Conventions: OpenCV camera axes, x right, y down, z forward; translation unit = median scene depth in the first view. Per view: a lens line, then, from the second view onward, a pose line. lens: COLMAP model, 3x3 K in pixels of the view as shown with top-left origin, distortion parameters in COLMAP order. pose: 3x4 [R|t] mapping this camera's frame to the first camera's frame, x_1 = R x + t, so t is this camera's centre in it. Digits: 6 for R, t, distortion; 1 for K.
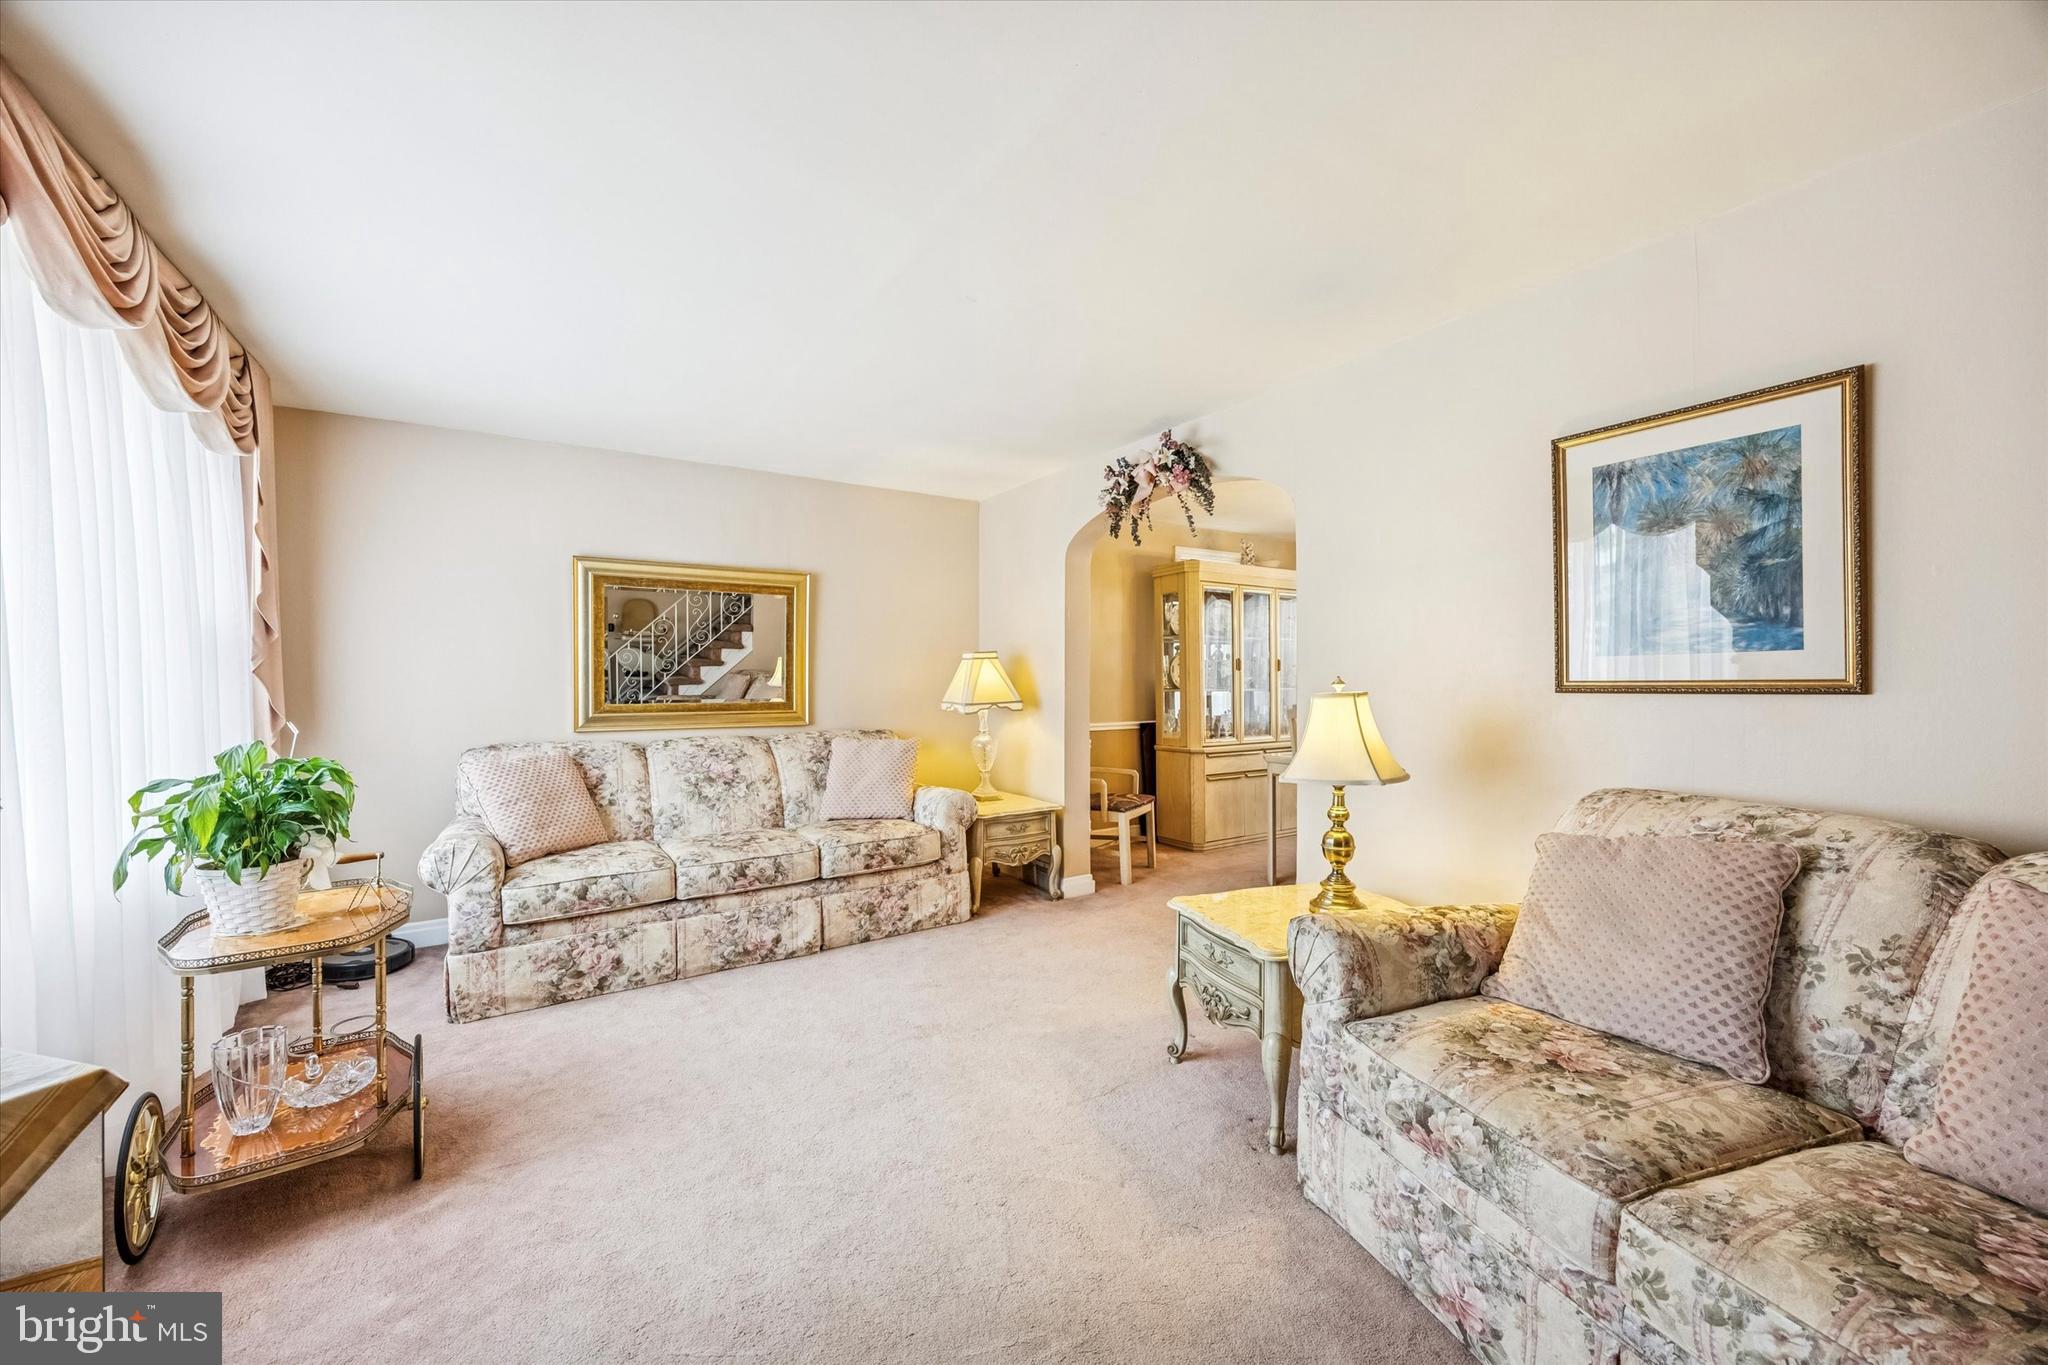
lens RADIAL K [[785.6, 0, 1030.0], [0, 785.6, 676.4], [0, 0, 1]] dist [-0.000024, -0.000176]
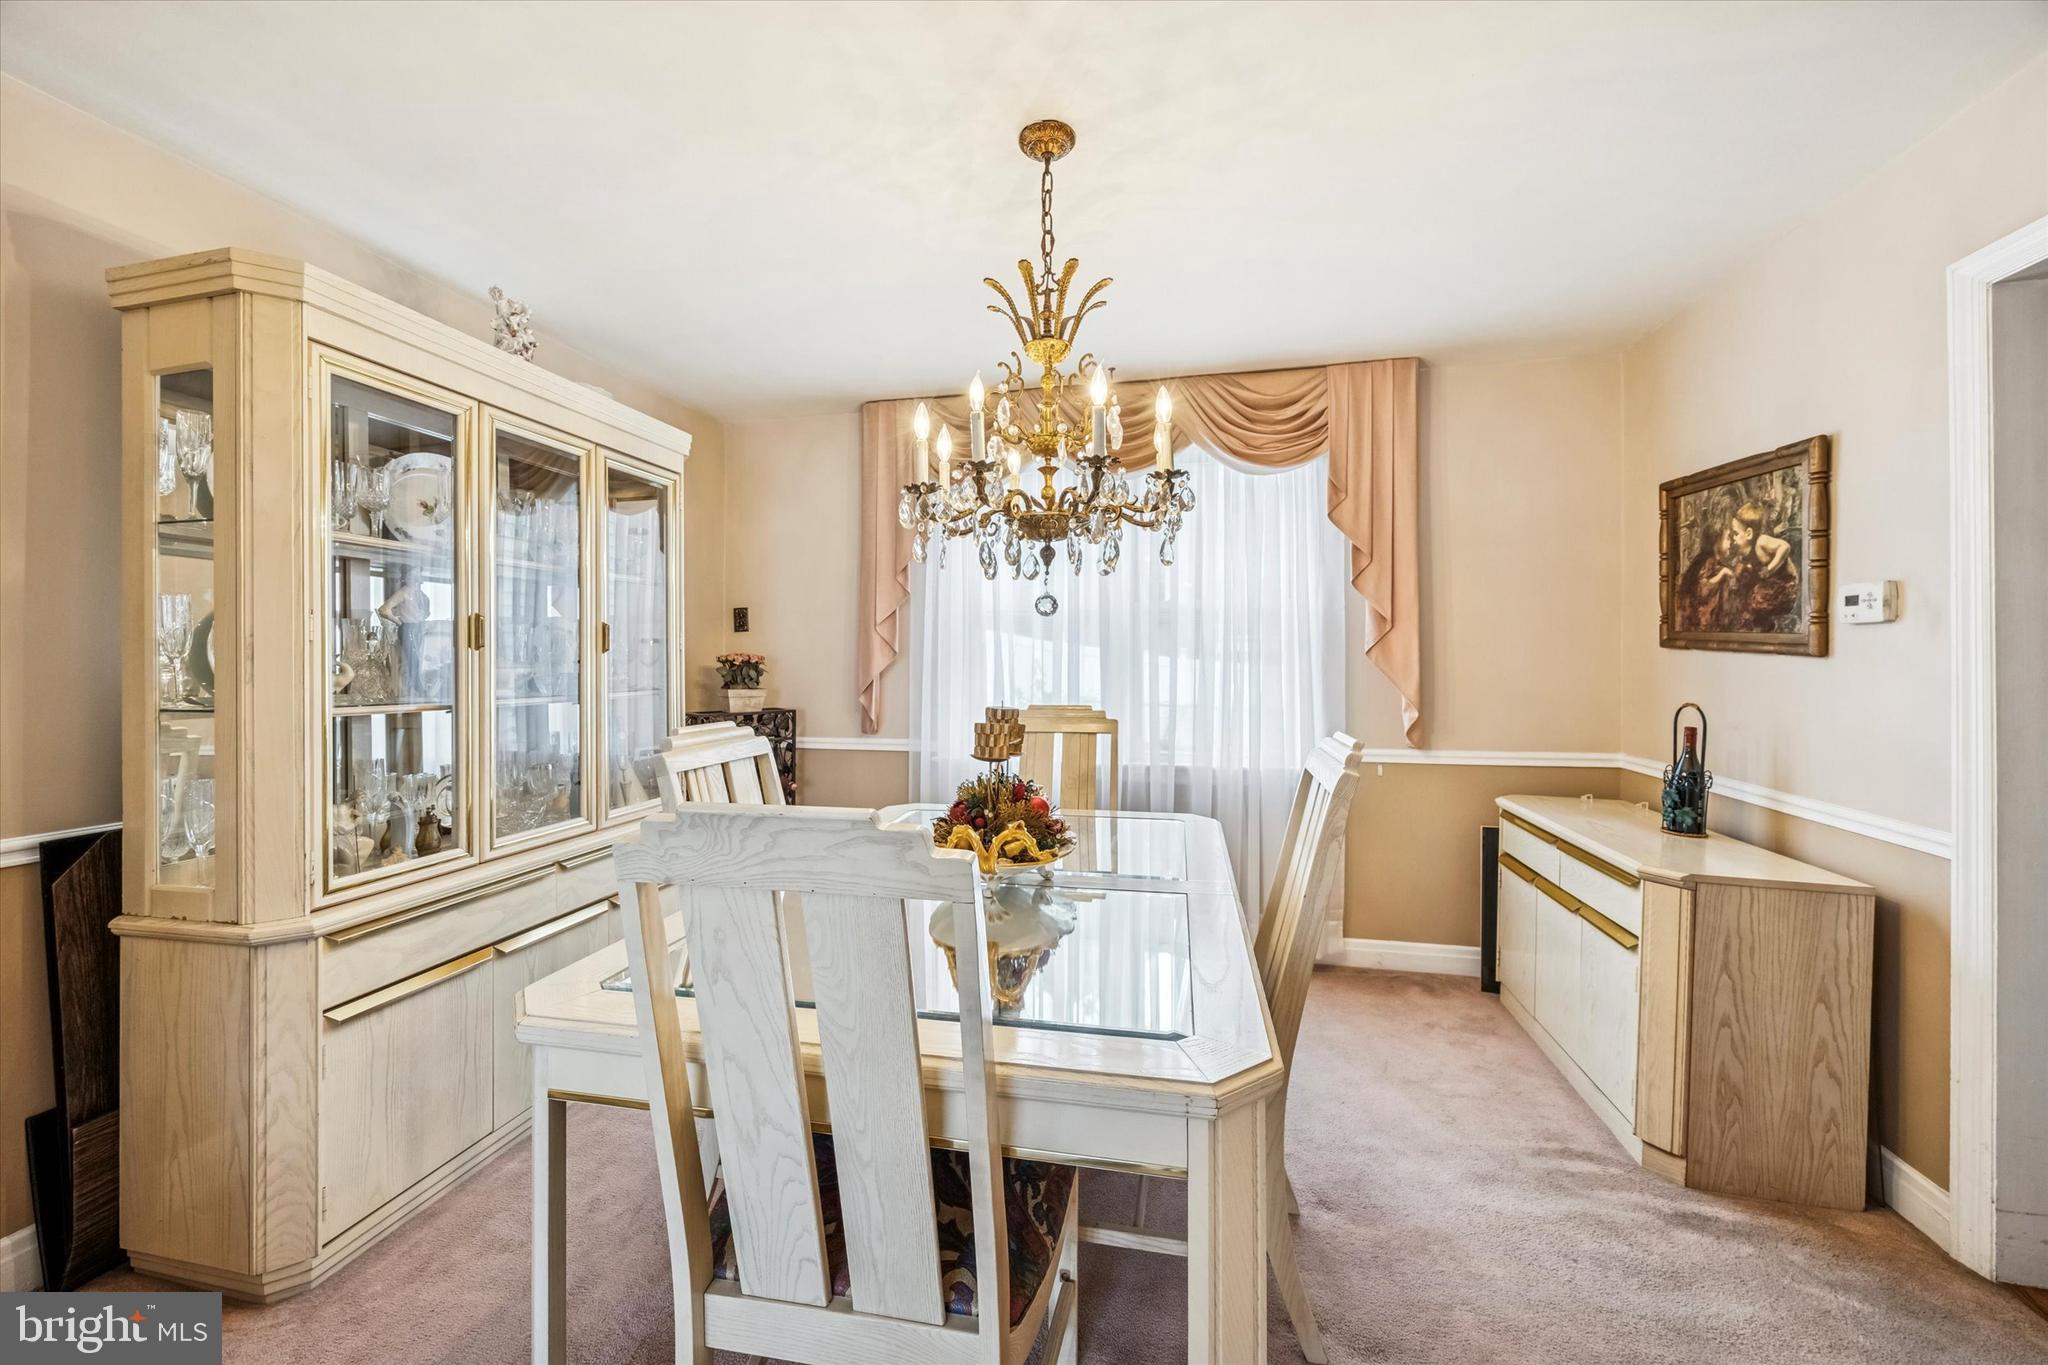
lens RADIAL K [[785.6, 0, 1024.1], [0, 785.6, 655.6], [0, 0, 1]] dist [-0.000024, -0.000176]
pose [[0.715963, 0.001967, 0.698136, 0.509762], [-0.001302, 0.999998, -0.001482, -0.012086], [-0.698137, 0.000153, 0.715964, 1.516391]]
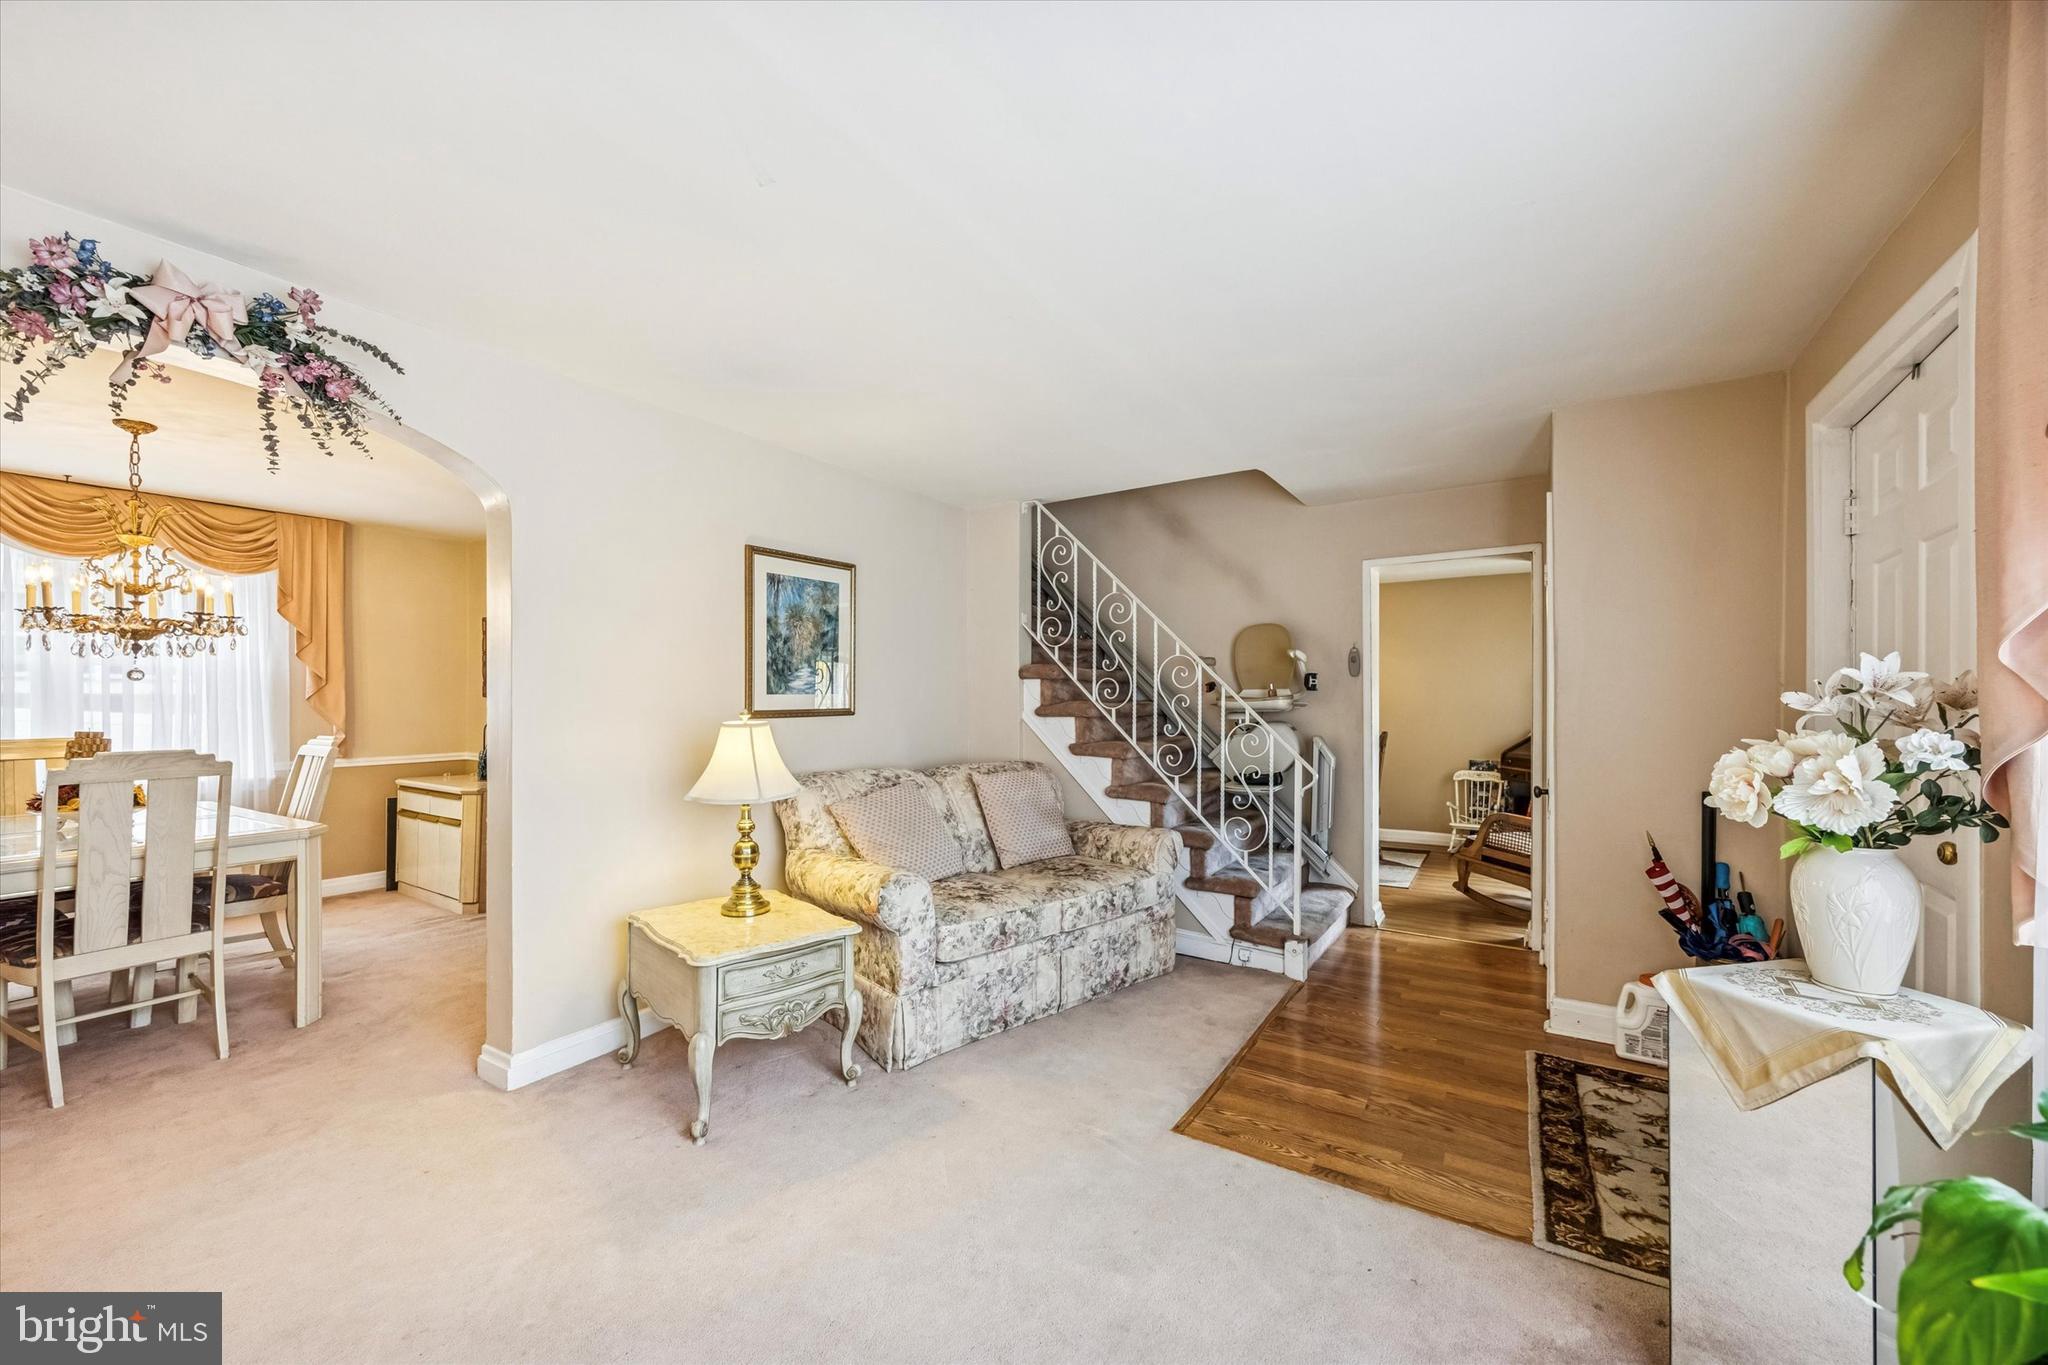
lens RADIAL K [[785.6, 0, 995.6], [0, 785.6, 700.8], [0, 0, 1]] dist [-0.000024, -0.000176]
pose [[-0.385975, 0.001267, 0.922509, -0.862710], [0.001805, 0.999998, -0.000618, -0.011374], [-0.922508, 0.001427, -0.385976, 1.158512]]
